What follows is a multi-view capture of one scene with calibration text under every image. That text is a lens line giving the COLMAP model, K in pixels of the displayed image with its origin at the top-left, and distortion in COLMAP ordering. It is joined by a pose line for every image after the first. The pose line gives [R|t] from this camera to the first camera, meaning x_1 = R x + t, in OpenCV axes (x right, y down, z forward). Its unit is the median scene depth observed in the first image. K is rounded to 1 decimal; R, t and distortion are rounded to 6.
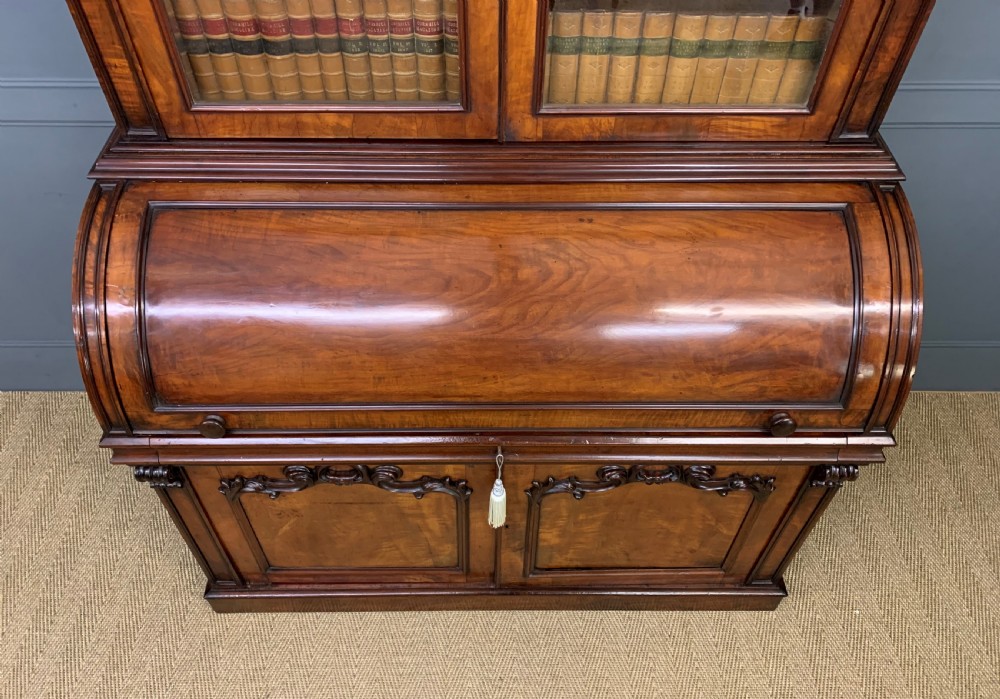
lens RADIAL K [[773.7, 0, 494.5], [0, 773.7, 369.8], [0, 0, 1]] dist [0.012232, 0.006567]
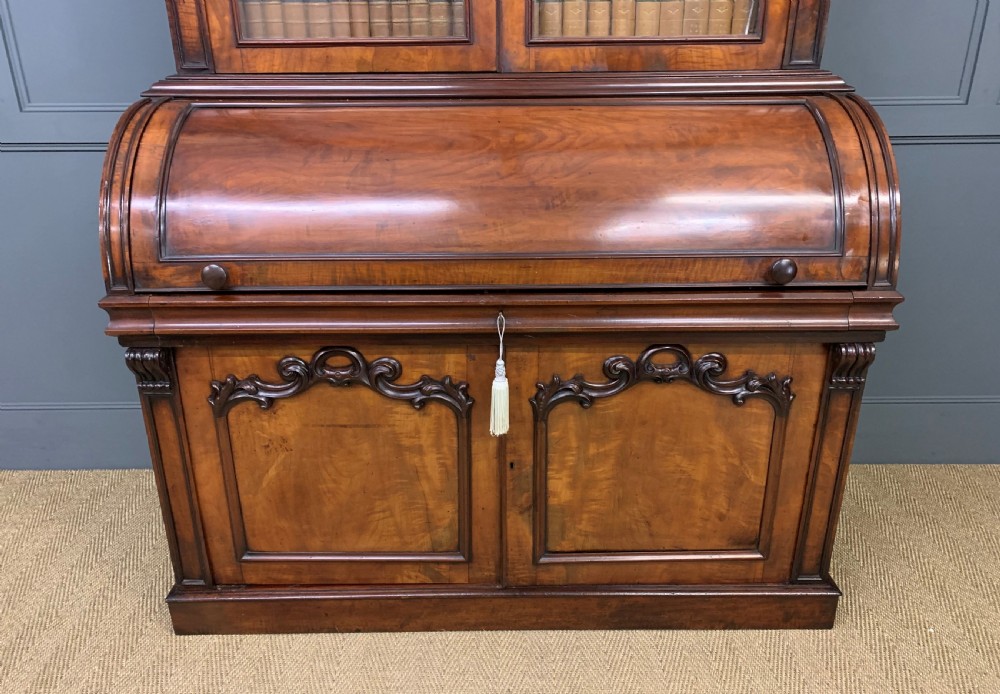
lens RADIAL K [[779.3, 0, 499.3], [0, 779.3, 375.8], [0, 0, 1]] dist [0.025922, -0.015220]
pose [[0.999859, -0.012582, -0.011114, 0.015445], [0.006223, 0.892652, -0.450704, 0.651161], [0.015592, 0.450571, 0.892604, 0.156701]]
